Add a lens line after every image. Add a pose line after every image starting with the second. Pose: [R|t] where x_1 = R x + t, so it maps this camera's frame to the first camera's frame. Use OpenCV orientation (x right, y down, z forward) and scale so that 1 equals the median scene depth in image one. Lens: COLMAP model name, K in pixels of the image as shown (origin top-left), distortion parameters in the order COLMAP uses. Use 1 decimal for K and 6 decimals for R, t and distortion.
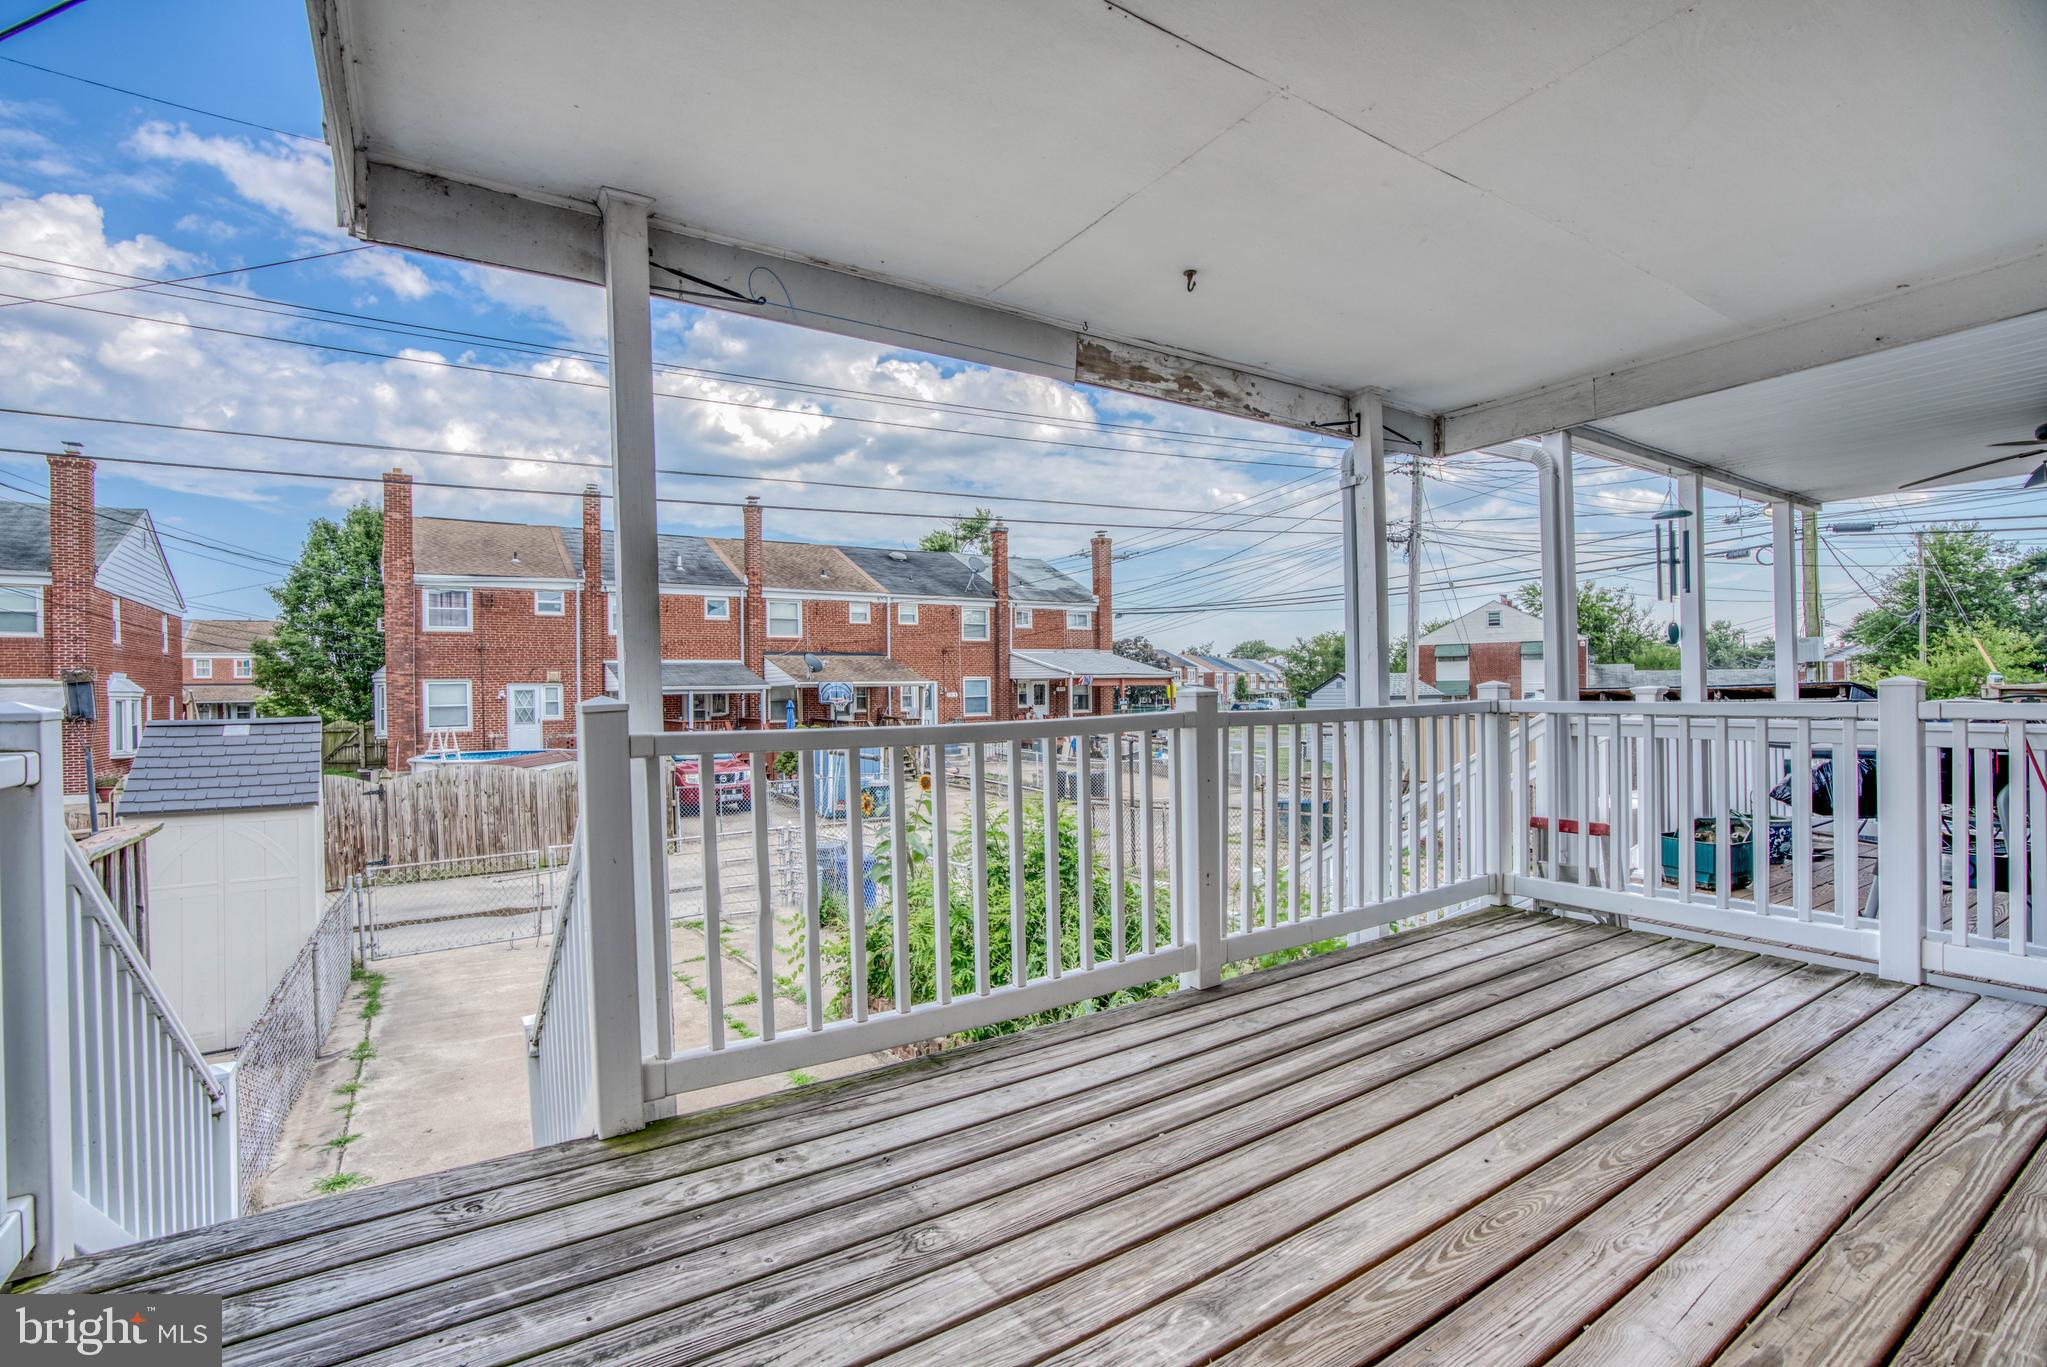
lens RADIAL K [[941.0, 0, 1013.2], [0, 941.0, 700.9], [0, 0, 1]] dist [-0.066621, 0.024864]
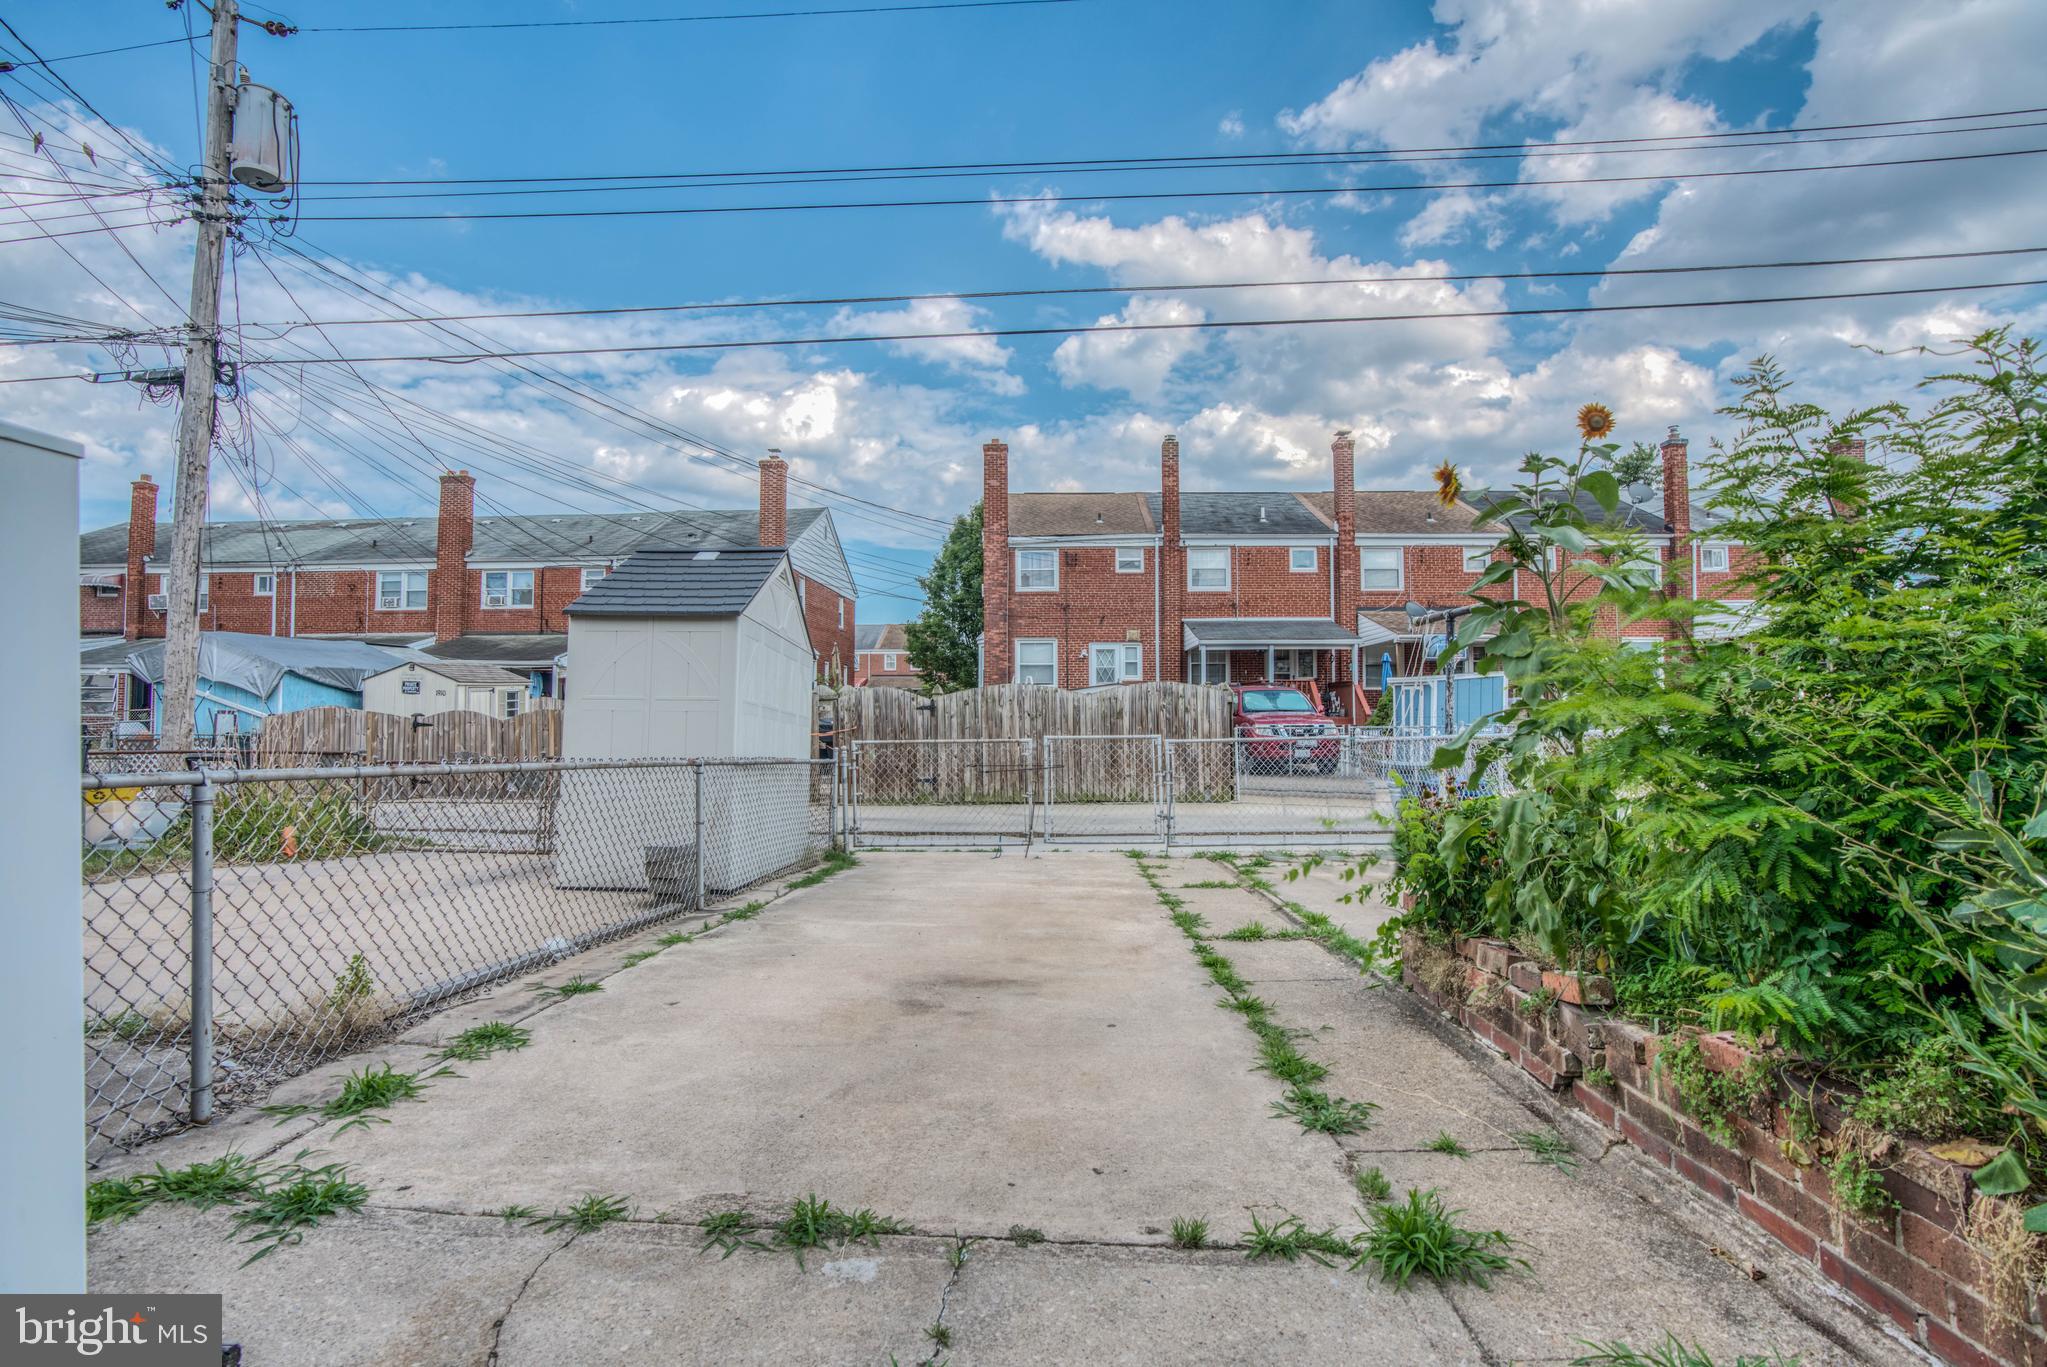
lens RADIAL K [[941.0, 0, 1015.4], [0, 941.0, 710.7], [0, 0, 1]] dist [-0.066621, 0.024864]
pose [[0.809290, 0.013417, -0.587256, -0.015999], [-0.018365, 0.999828, -0.002465, 0.056565], [0.587122, 0.012780, 0.809397, 0.130884]]
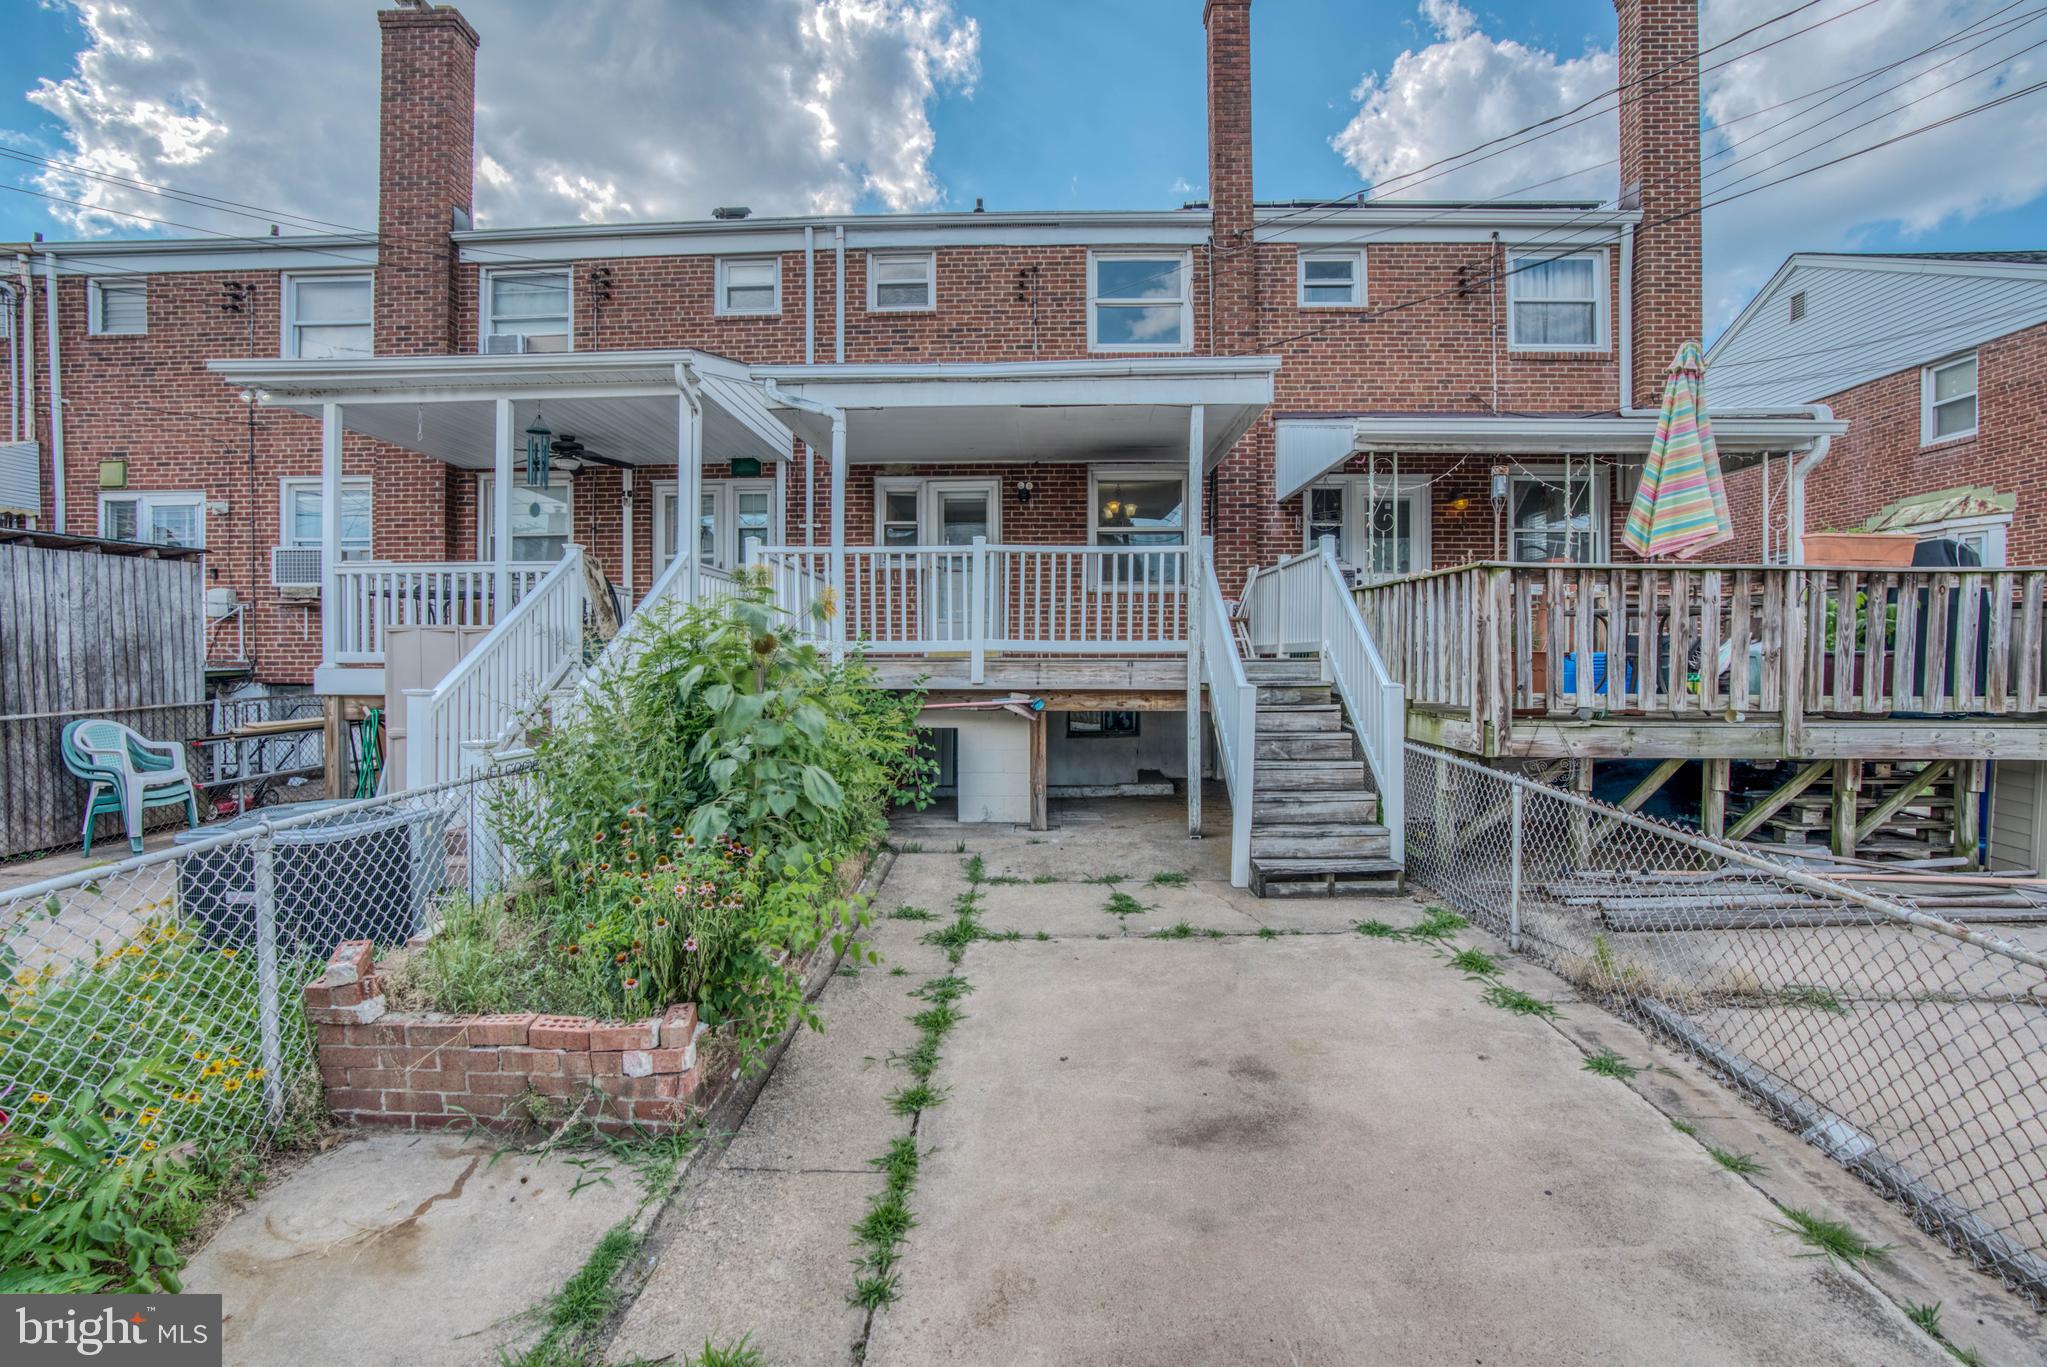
lens RADIAL K [[941.0, 0, 1010.0], [0, 941.0, 680.4], [0, 0, 1]] dist [-0.066621, 0.024864]
pose [[-0.819076, 0.003540, 0.573674, -0.157578], [0.018853, 0.999607, 0.020751, 0.038176], [-0.573376, 0.027812, -0.818821, 0.366718]]
